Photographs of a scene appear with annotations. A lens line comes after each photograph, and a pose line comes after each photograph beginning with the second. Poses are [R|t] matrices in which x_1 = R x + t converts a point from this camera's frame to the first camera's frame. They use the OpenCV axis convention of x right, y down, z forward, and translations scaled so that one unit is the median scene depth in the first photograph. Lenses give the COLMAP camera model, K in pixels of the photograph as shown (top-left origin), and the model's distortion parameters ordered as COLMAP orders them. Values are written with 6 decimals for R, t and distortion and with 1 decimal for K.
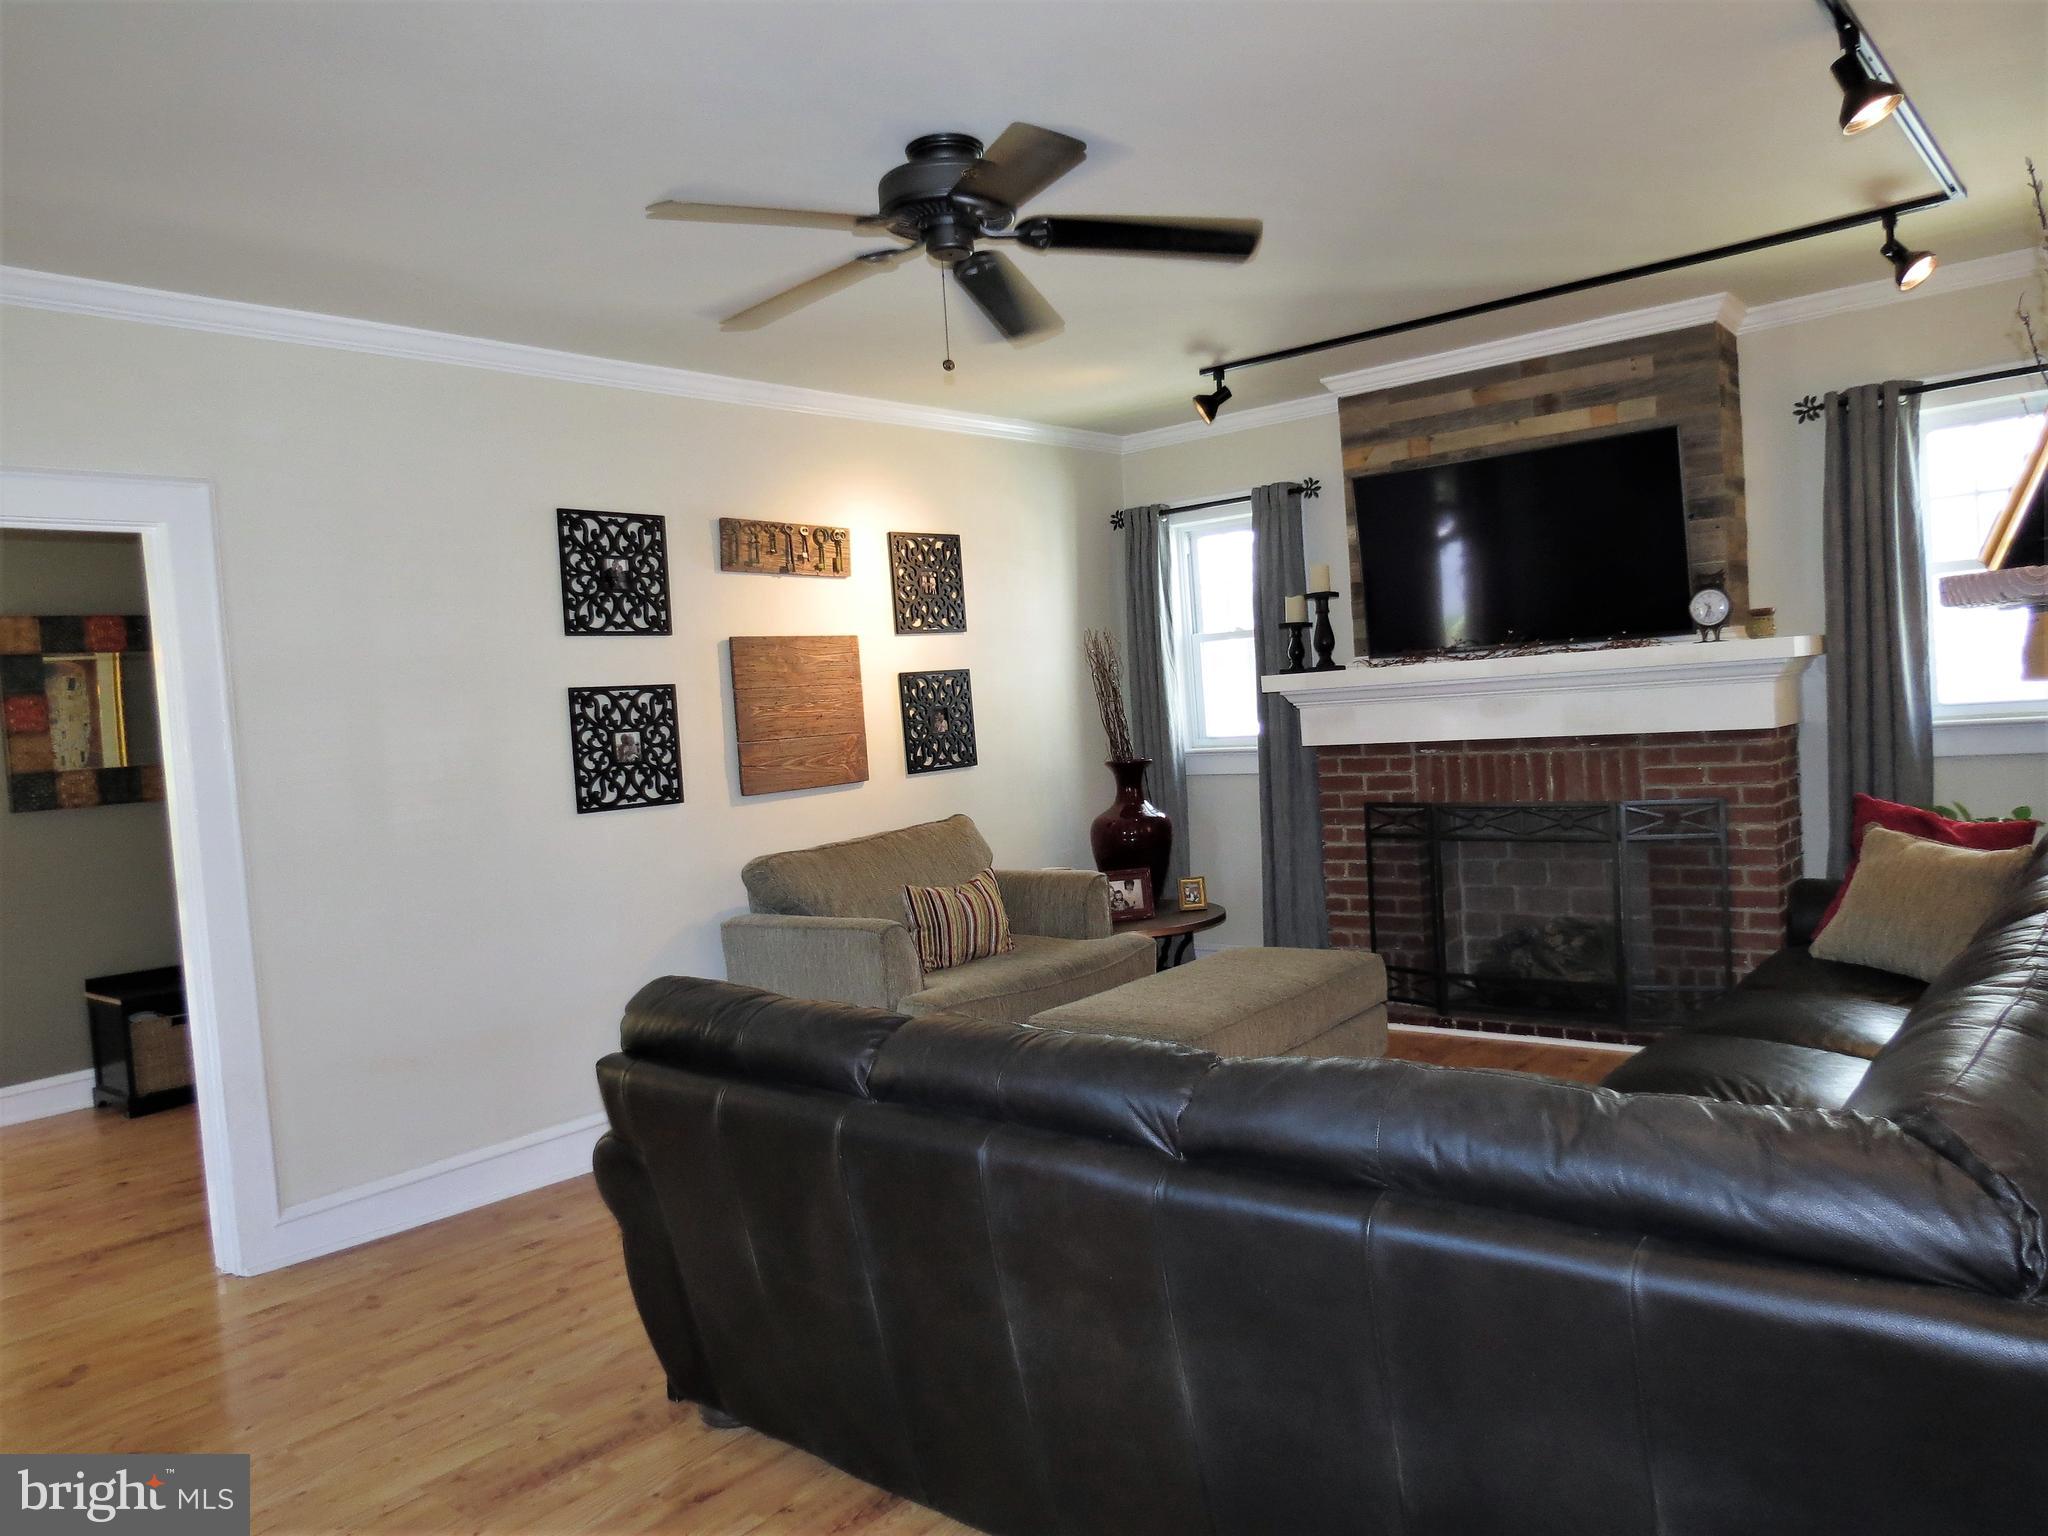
lens RADIAL K [[1456.3, 0, 1026.9], [0, 1456.3, 766.1], [0, 0, 1]] dist [-0.034512, 0.010708]
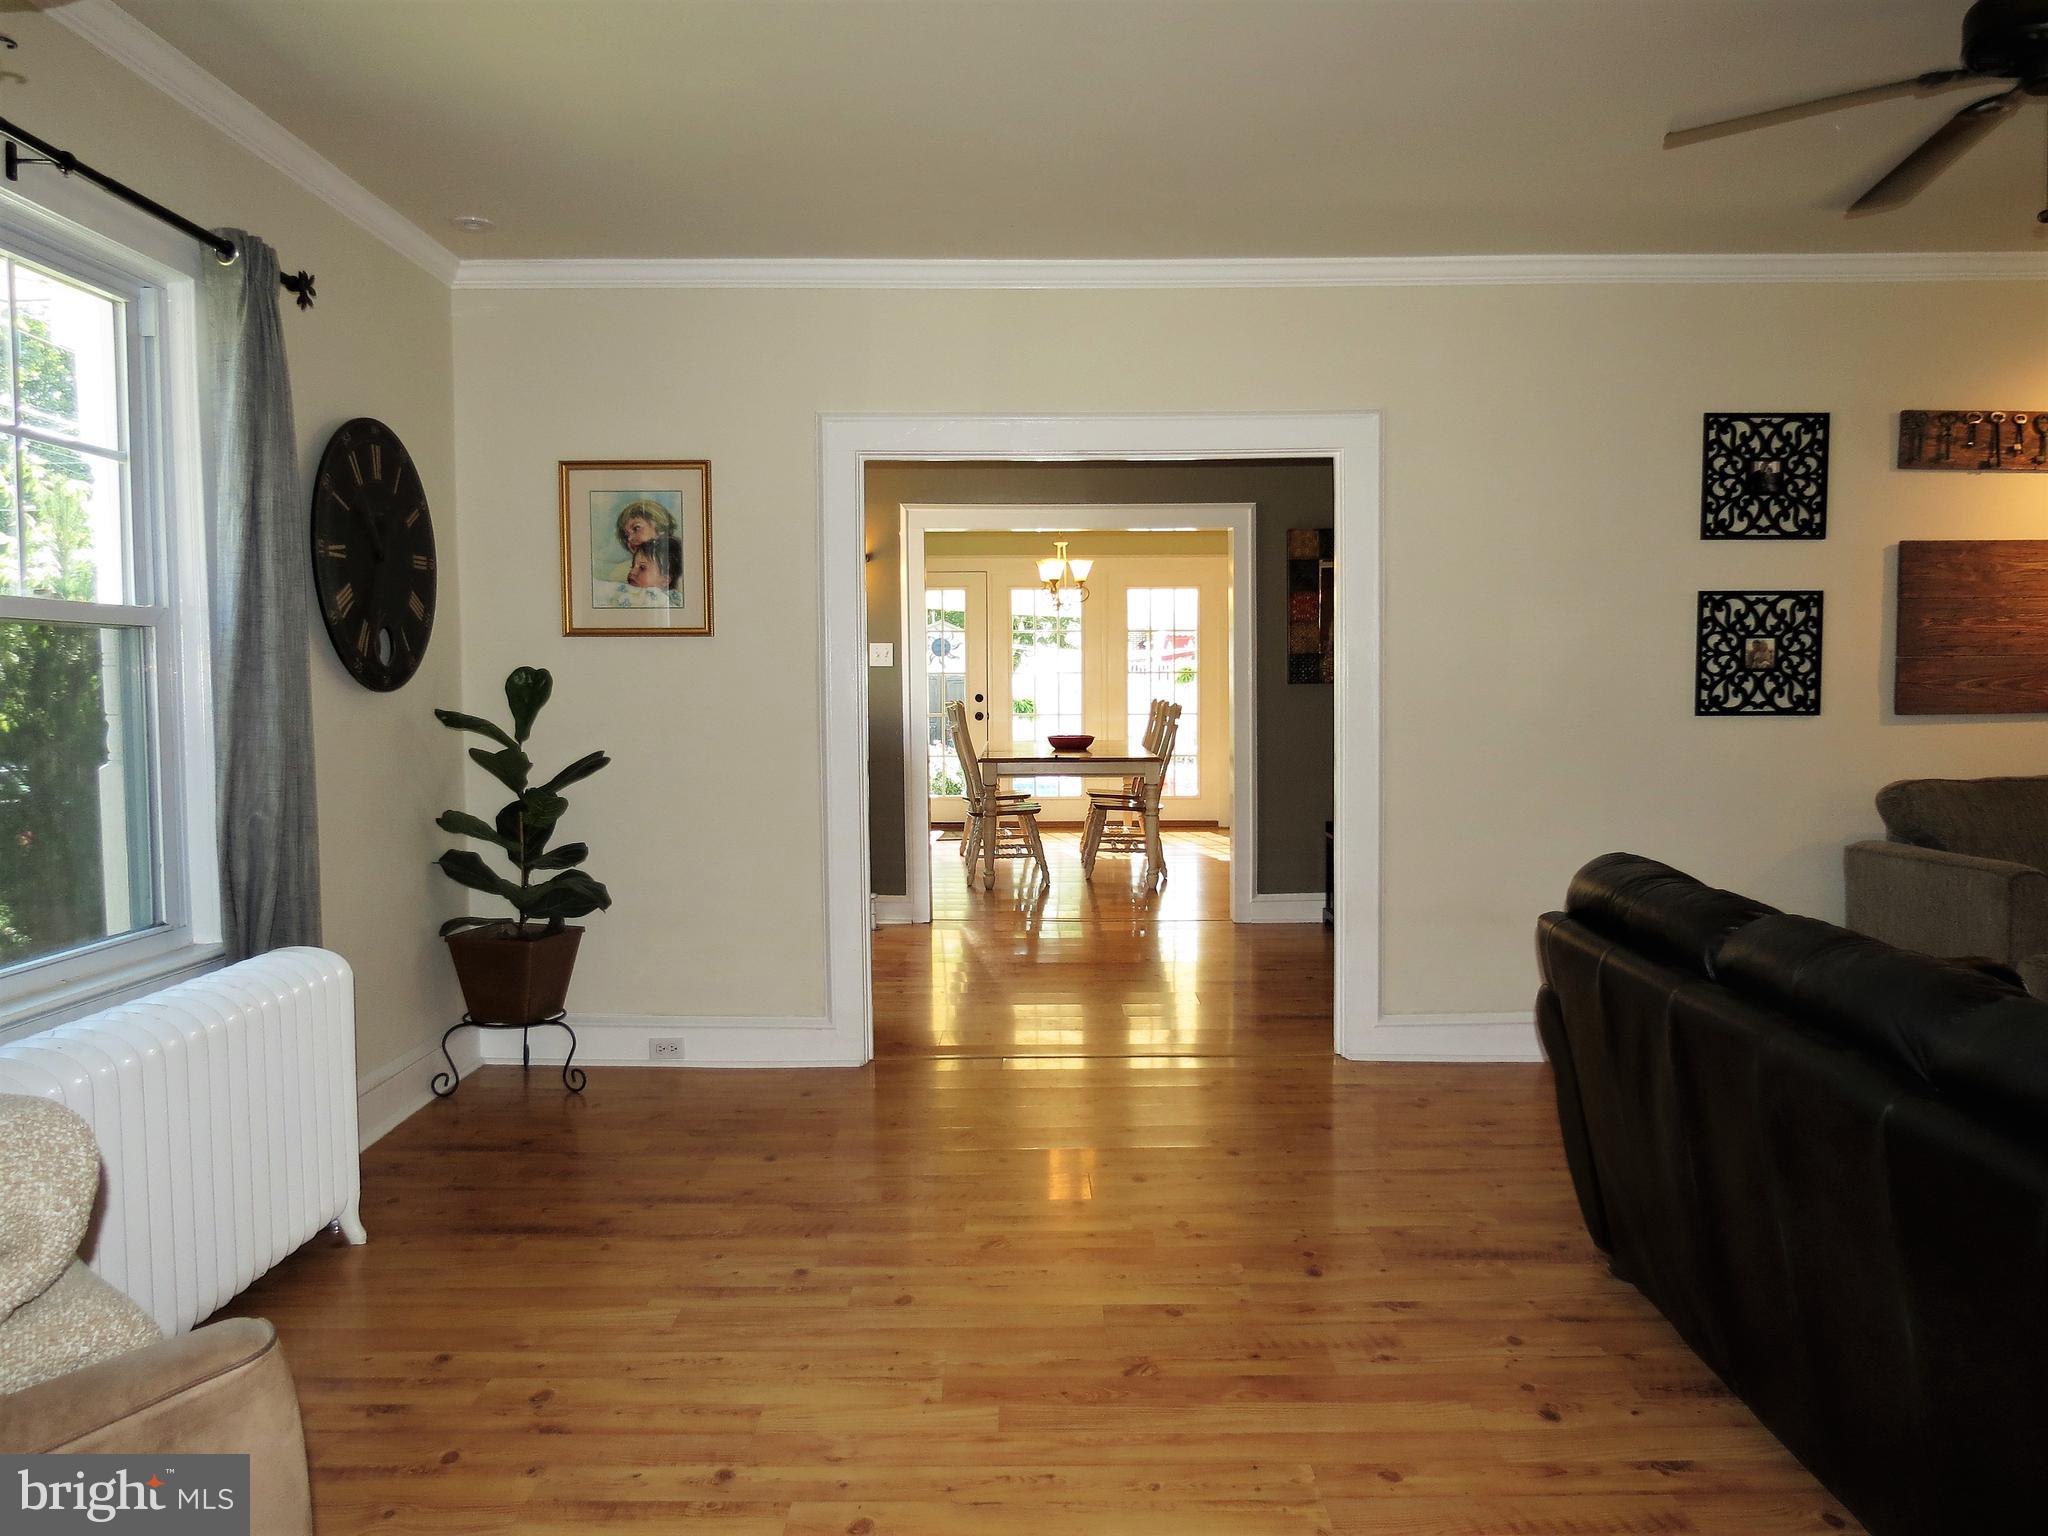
lens RADIAL K [[1456.3, 0, 1015.5], [0, 1456.3, 761.7], [0, 0, 1]] dist [-0.034512, 0.010708]
pose [[0.628670, 0.106291, -0.770374, 0.167512], [-0.065794, 0.994333, 0.083500, 0.011295], [0.774884, -0.001808, 0.632101, -0.010032]]
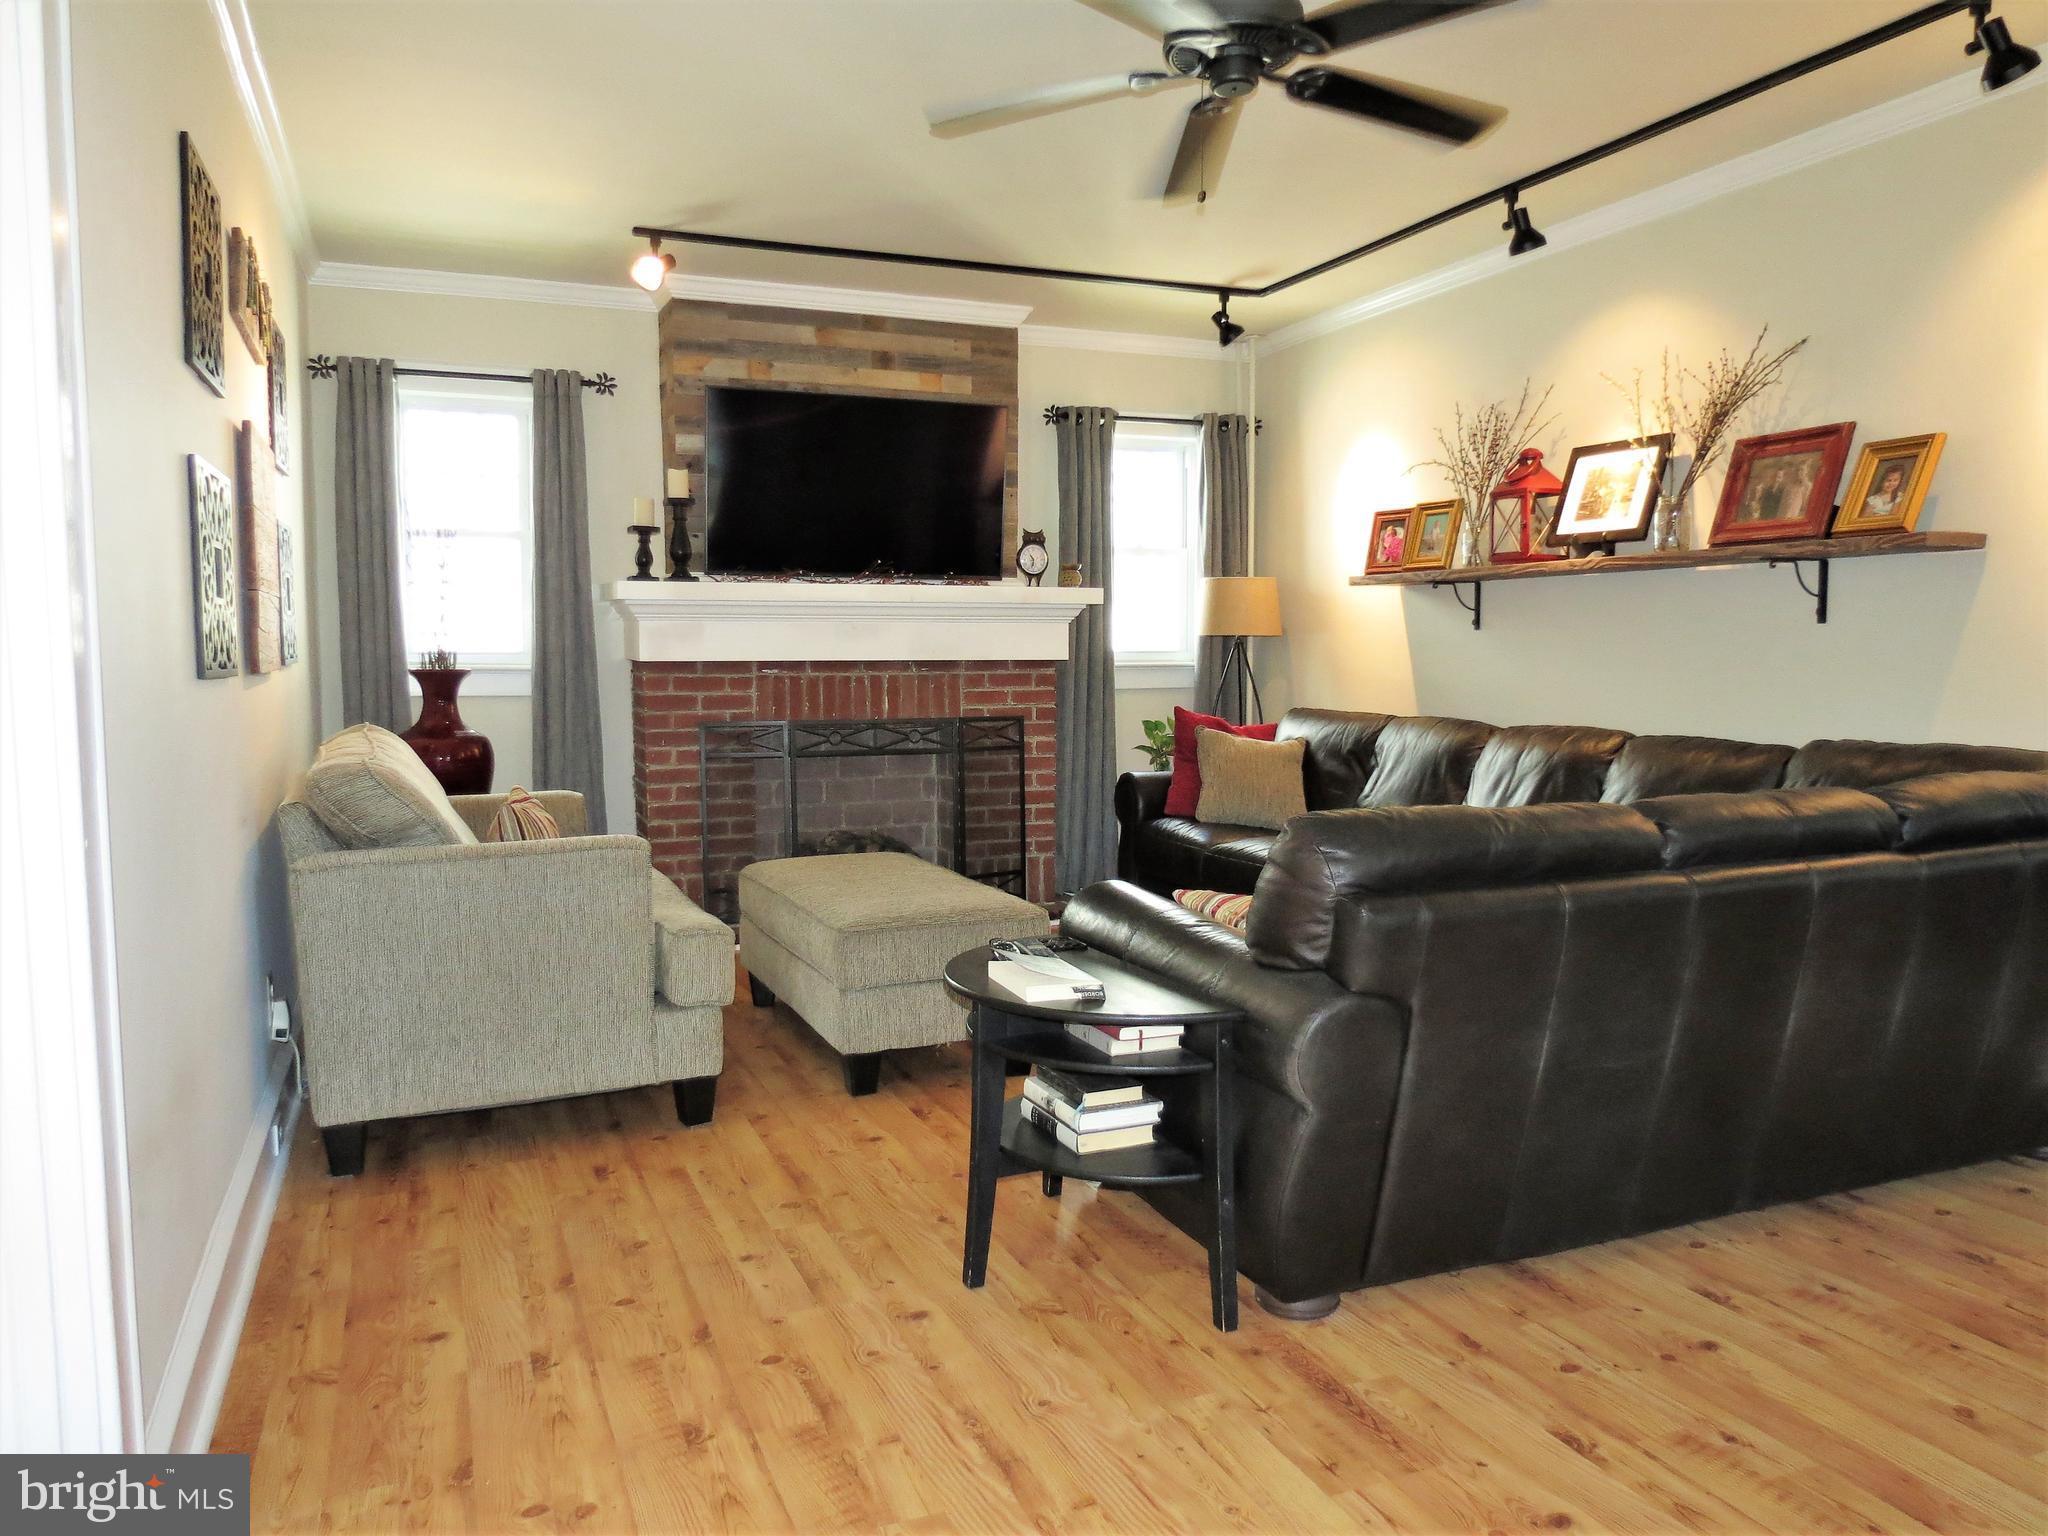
lens RADIAL K [[1456.3, 0, 1040.9], [0, 1456.3, 756.0], [0, 0, 1]] dist [-0.034512, 0.010708]
pose [[0.456182, 0.002993, 0.889882, -0.639345], [0.007639, 0.999944, -0.007279, 0.068364], [-0.889854, 0.010119, 0.456134, 0.437331]]
